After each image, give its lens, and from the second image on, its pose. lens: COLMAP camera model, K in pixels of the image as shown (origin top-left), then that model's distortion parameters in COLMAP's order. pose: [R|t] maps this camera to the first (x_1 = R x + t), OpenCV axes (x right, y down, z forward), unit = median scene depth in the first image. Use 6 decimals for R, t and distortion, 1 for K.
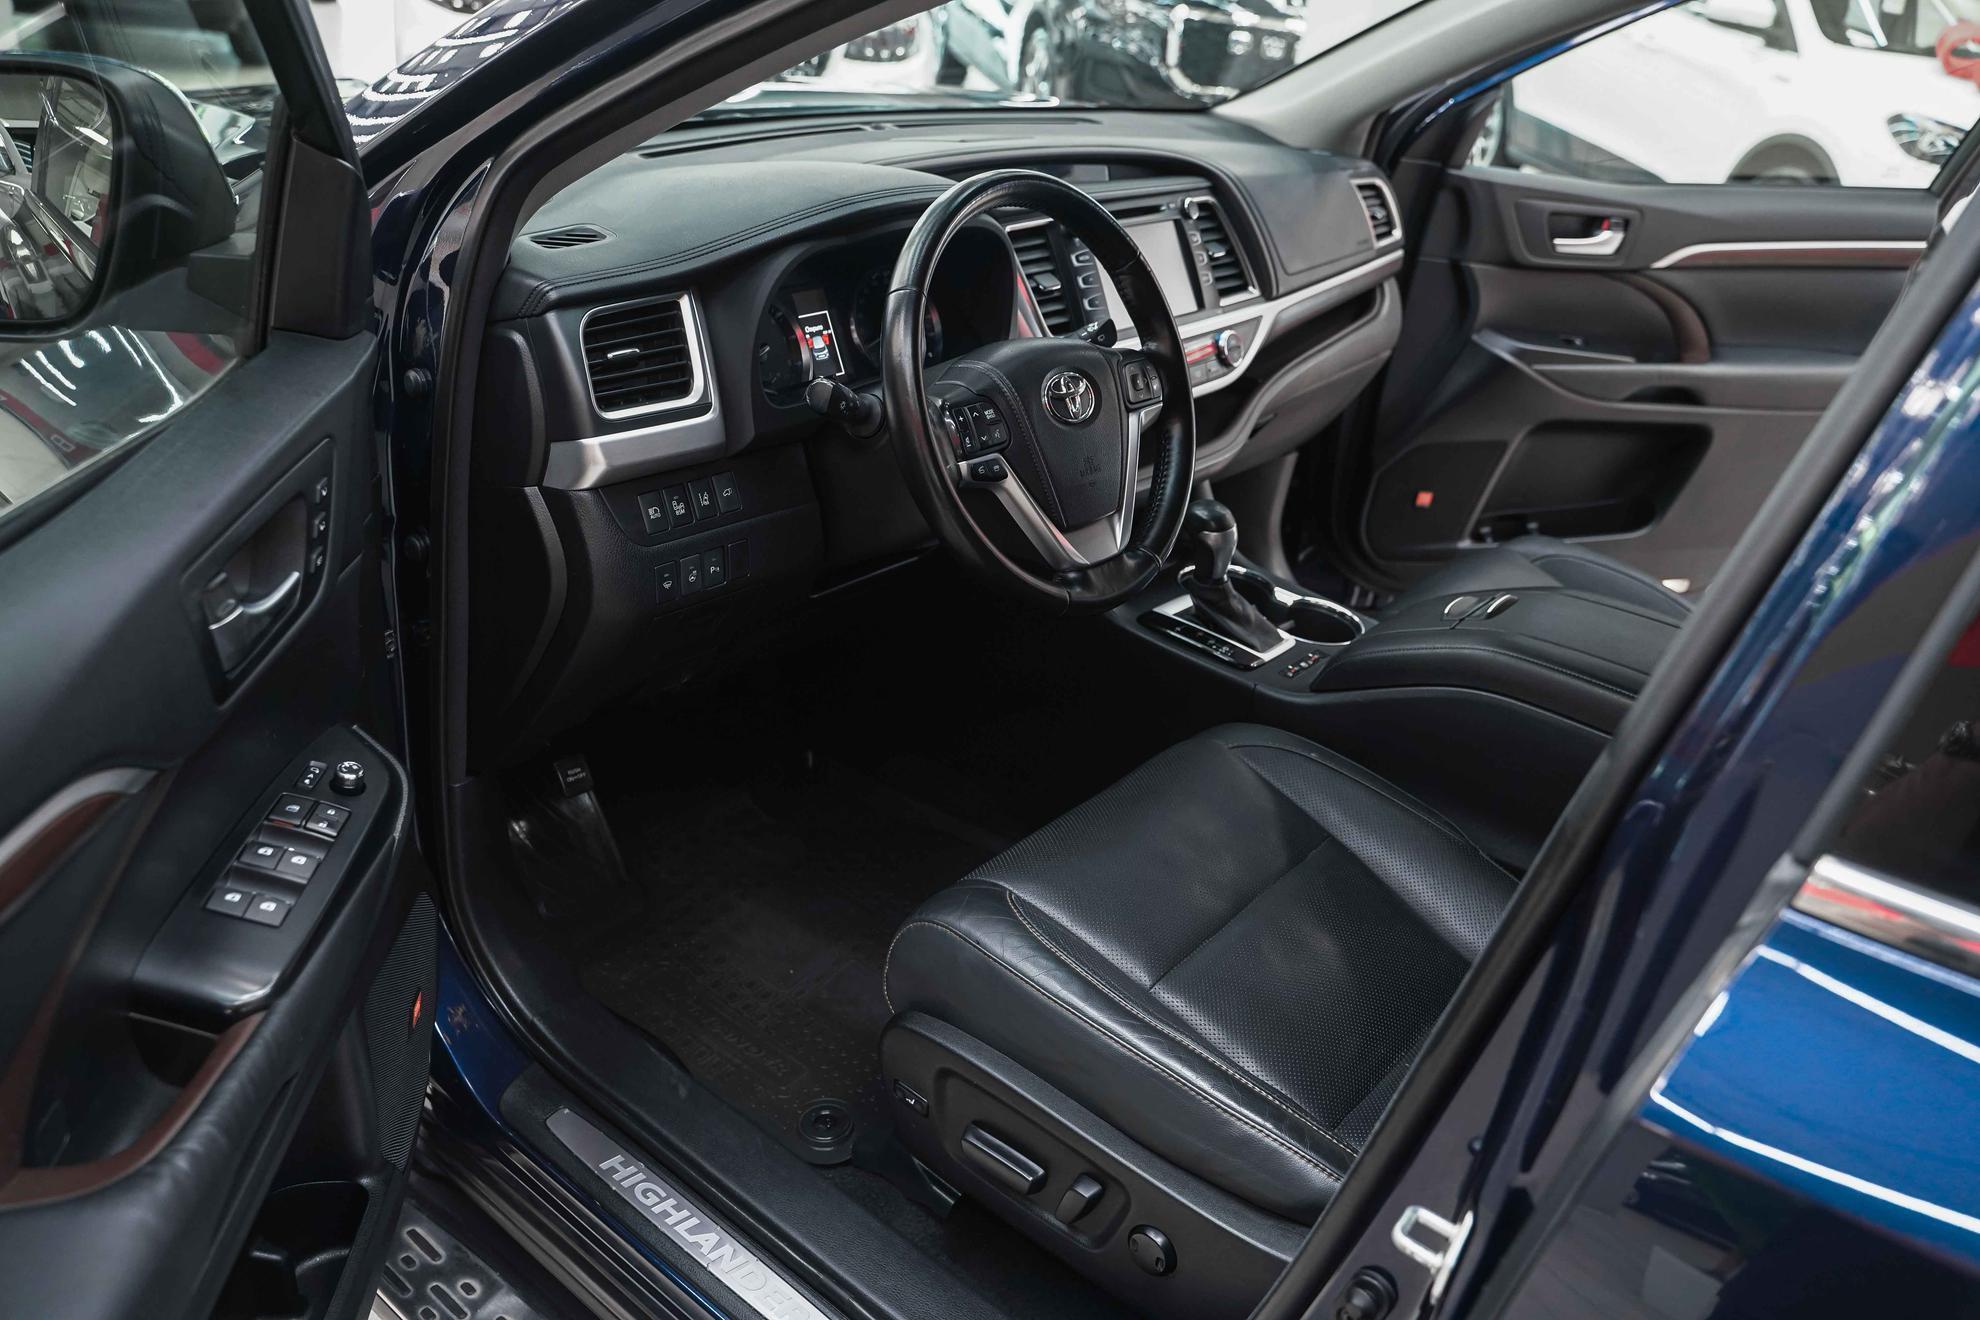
lens RADIAL K [[1617.7, 0, 992.5], [0, 1617.7, 655.4], [0, 0, 1]] dist [-0.008207, 0.002934]
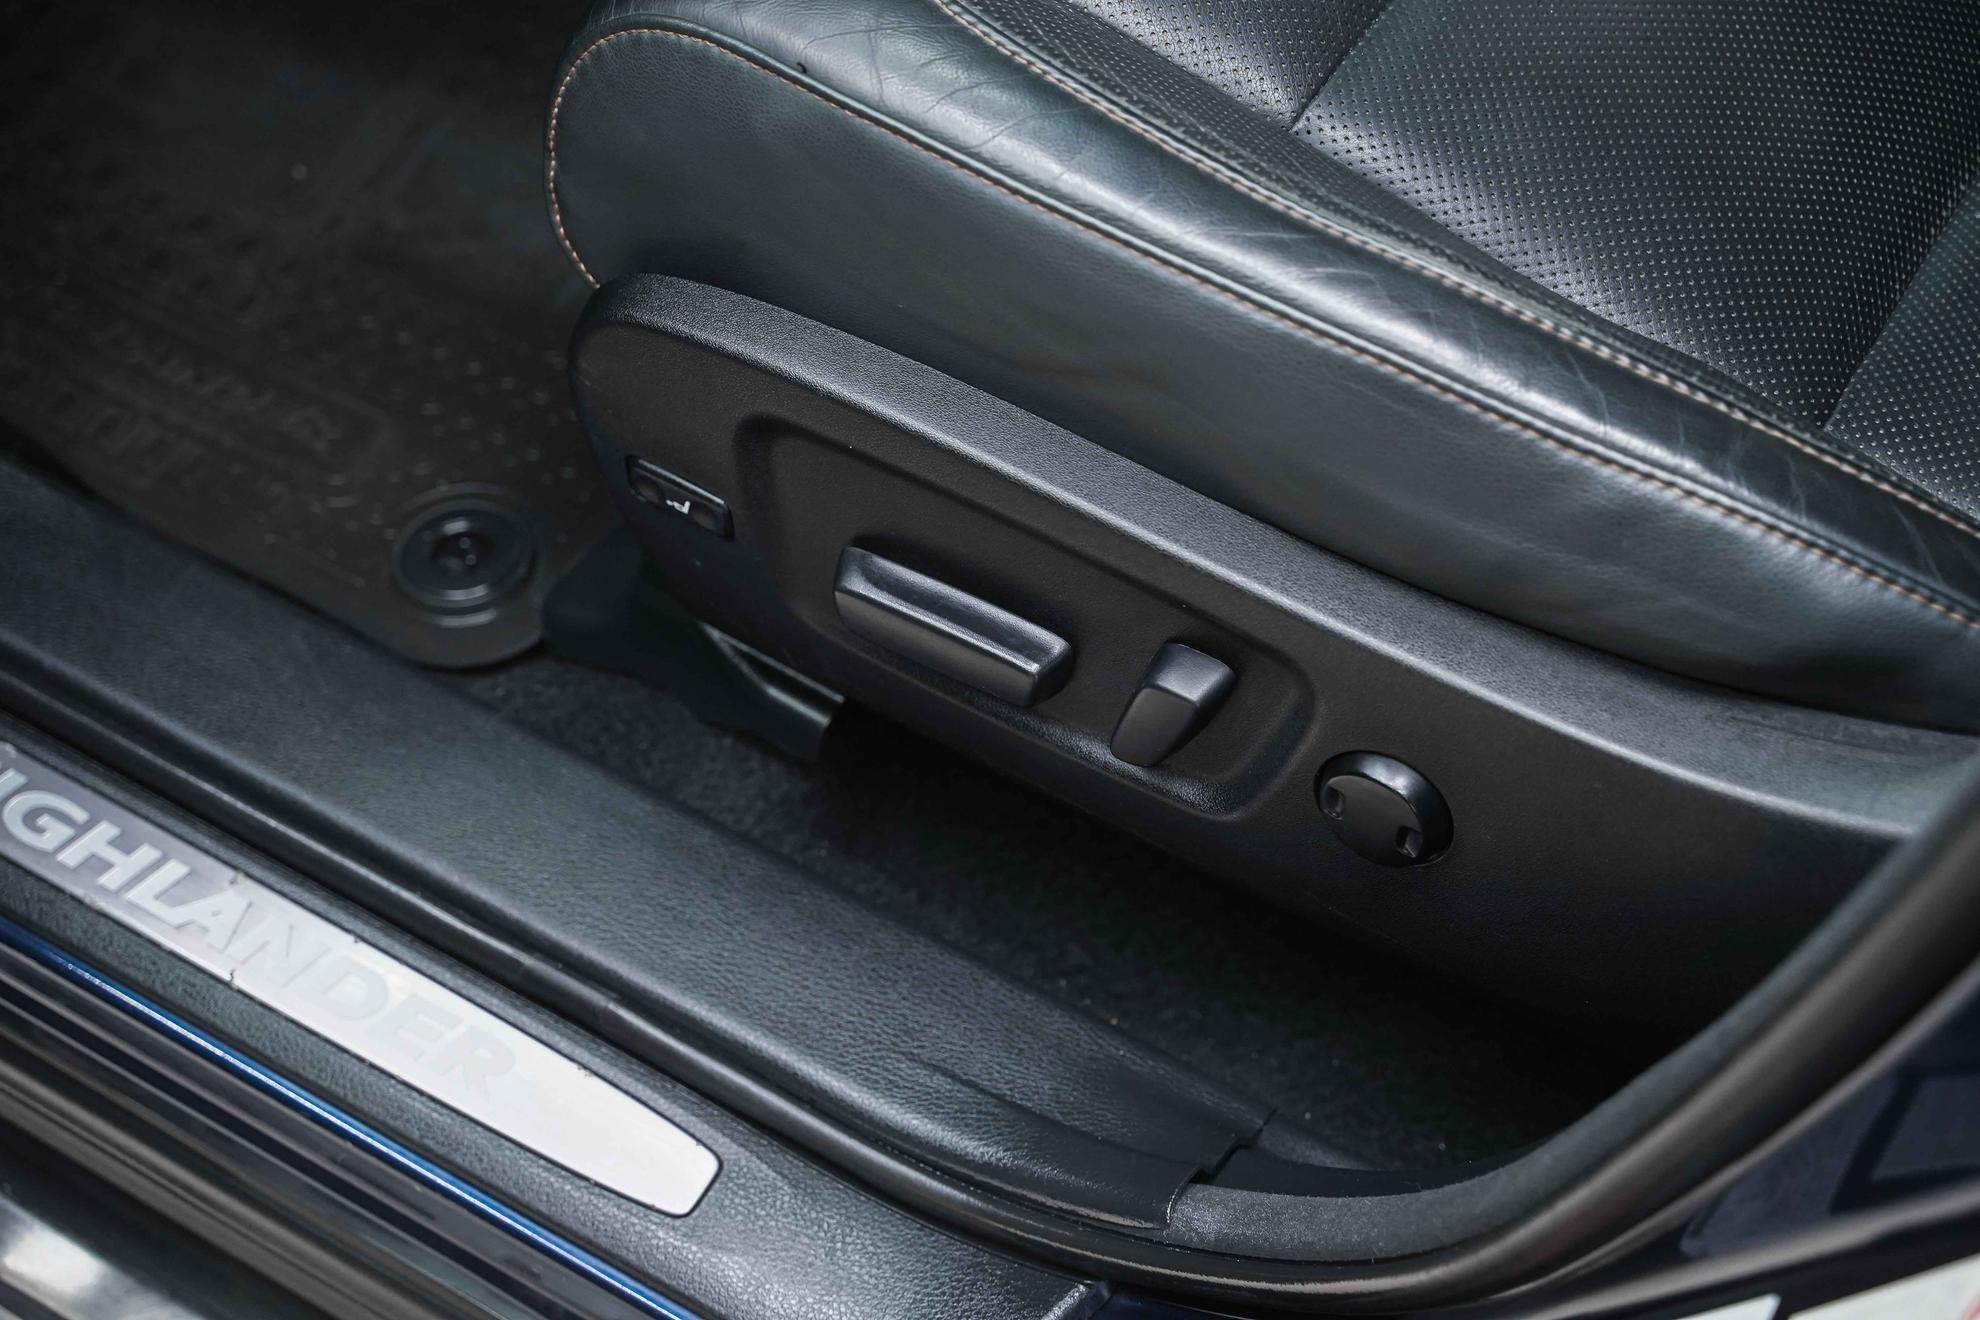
lens RADIAL K [[3201.2, 0, 981.1], [0, 3201.2, 671.0], [0, 0, 1]] dist [0.009523, 0.000000]
pose [[0.986981, -0.154125, 0.045974, -0.022632], [0.123624, 0.909825, 0.396151, 0.027521], [-0.102885, -0.385310, 0.917034, 0.314019]]
